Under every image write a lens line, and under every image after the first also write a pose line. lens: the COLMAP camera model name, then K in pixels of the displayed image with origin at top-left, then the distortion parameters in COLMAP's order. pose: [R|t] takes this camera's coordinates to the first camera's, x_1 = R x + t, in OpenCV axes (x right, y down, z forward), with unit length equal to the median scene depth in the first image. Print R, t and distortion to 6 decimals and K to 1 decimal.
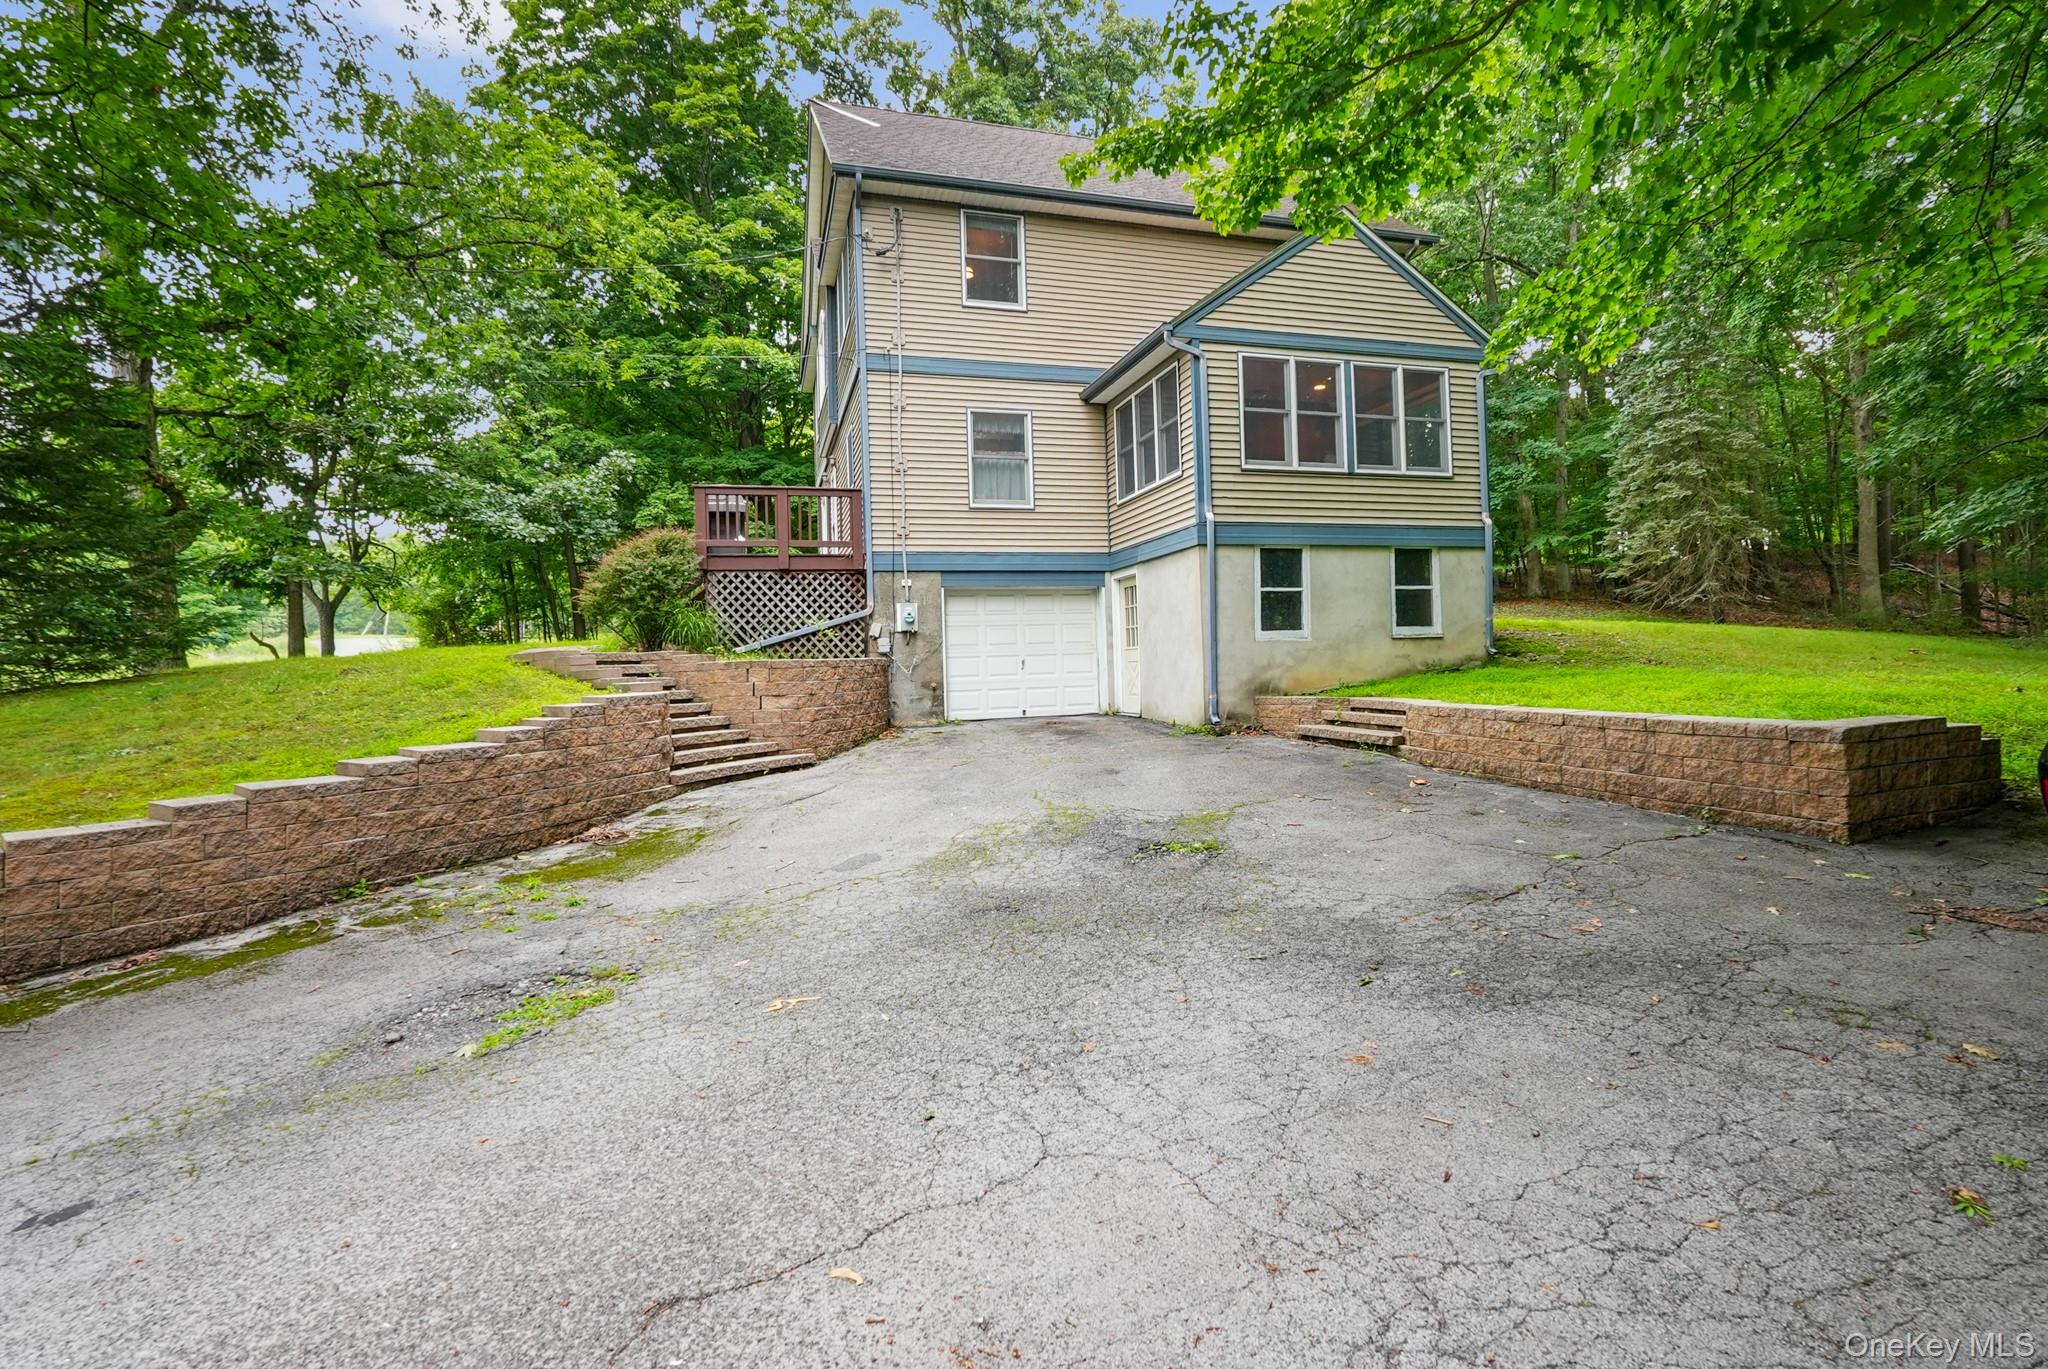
lens RADIAL K [[988.7, 0, 1011.8], [0, 988.7, 648.3], [0, 0, 1]] dist [-0.026159, 0.000694]
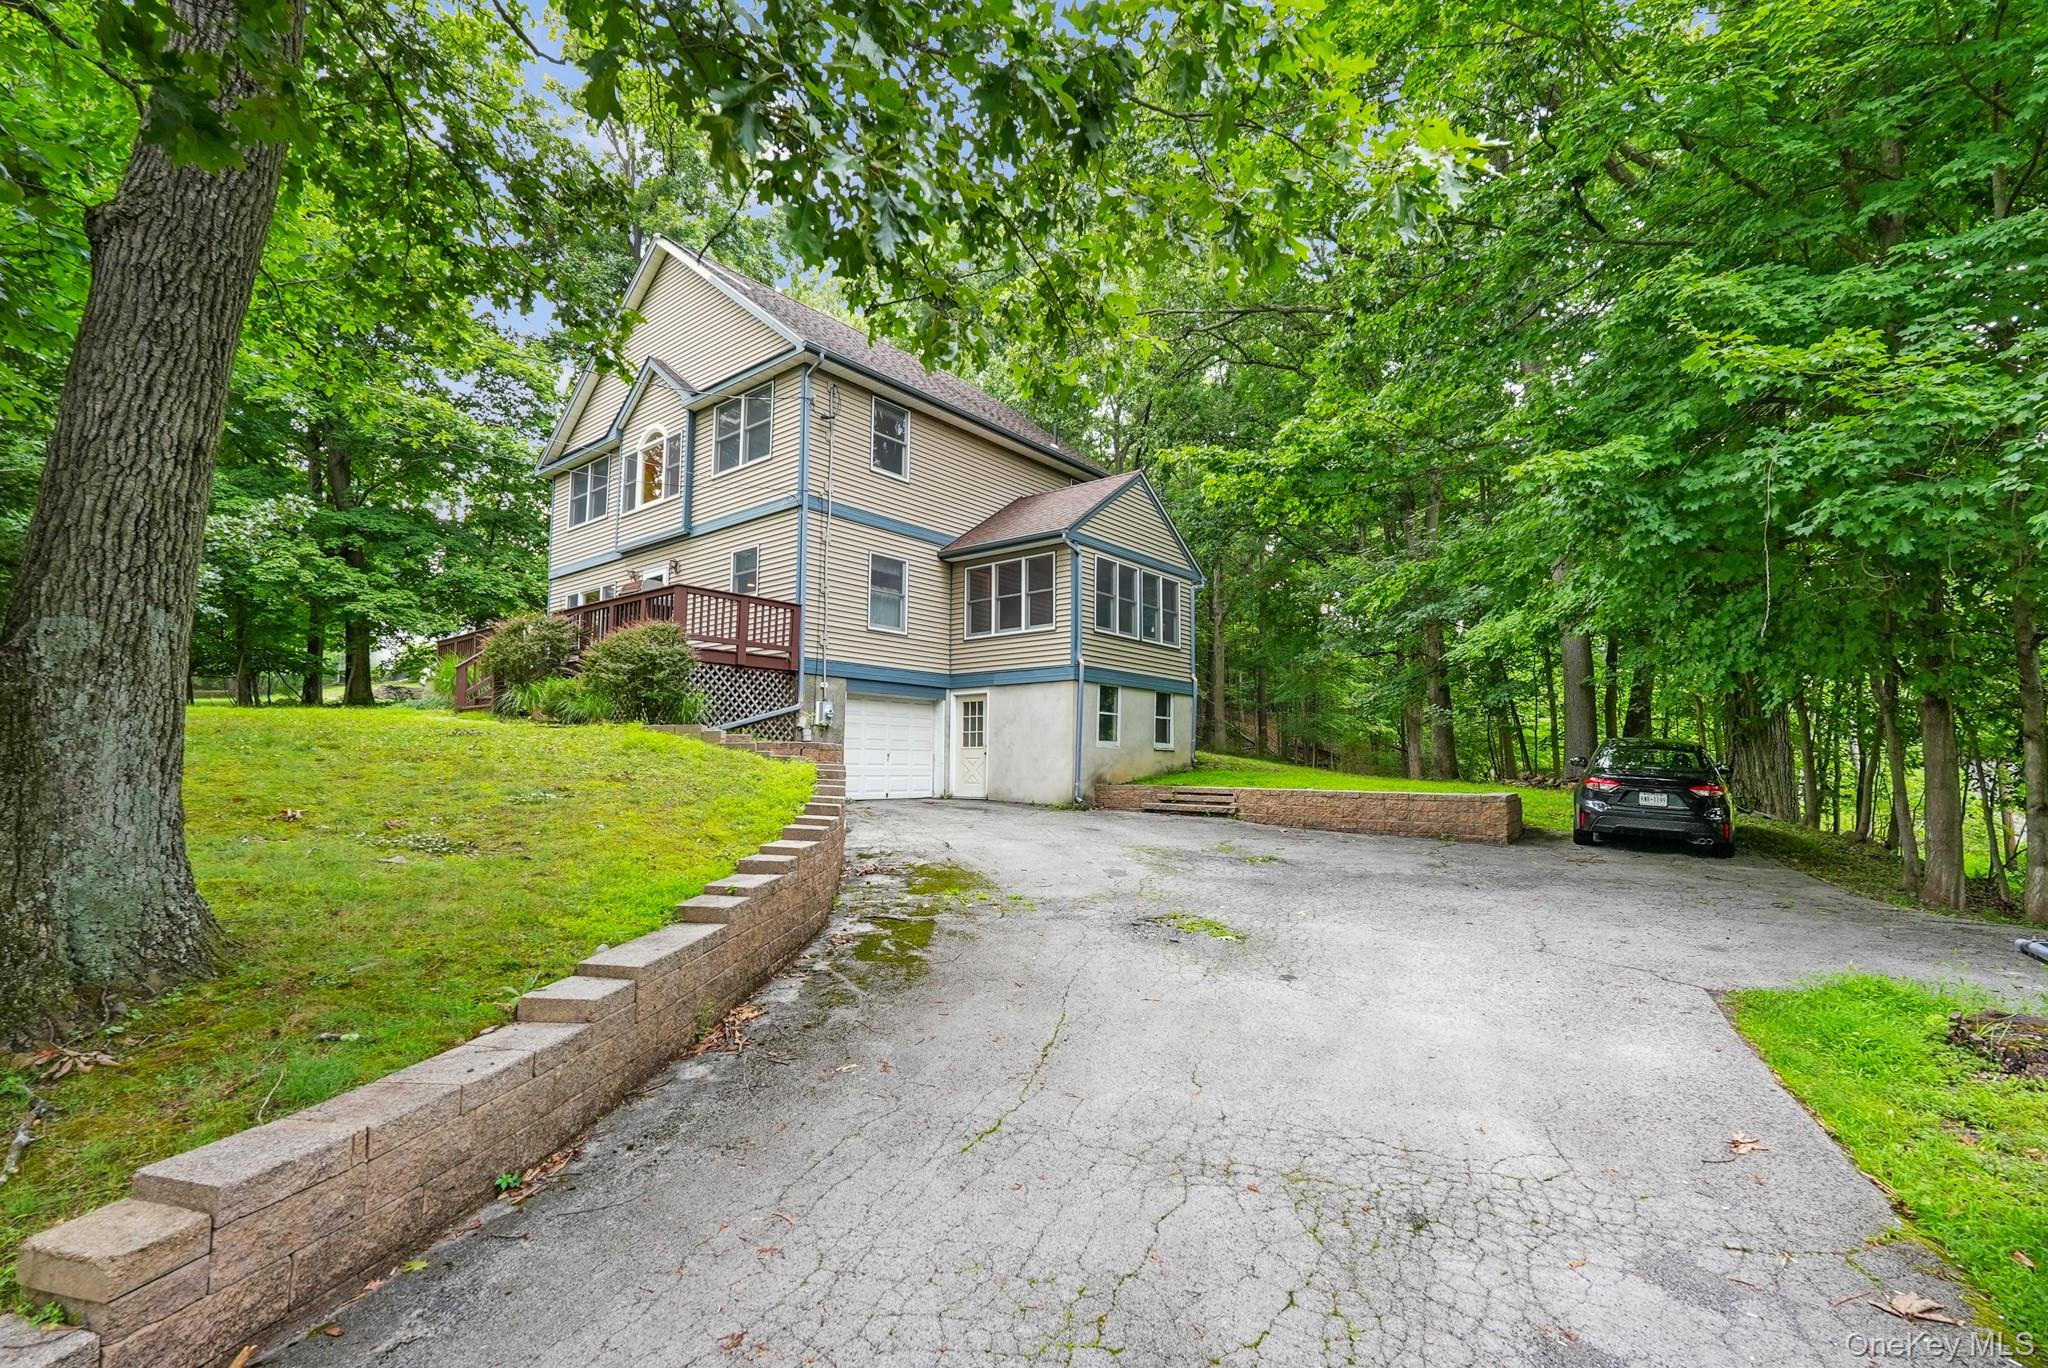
lens RADIAL K [[988.7, 0, 974.5], [0, 988.7, 672.5], [0, 0, 1]] dist [-0.026159, 0.000694]
pose [[0.825637, 0.091451, 0.556740, -0.645189], [-0.043958, 0.994203, -0.098119, 0.030183], [-0.562486, 0.056537, 0.824872, -0.110081]]
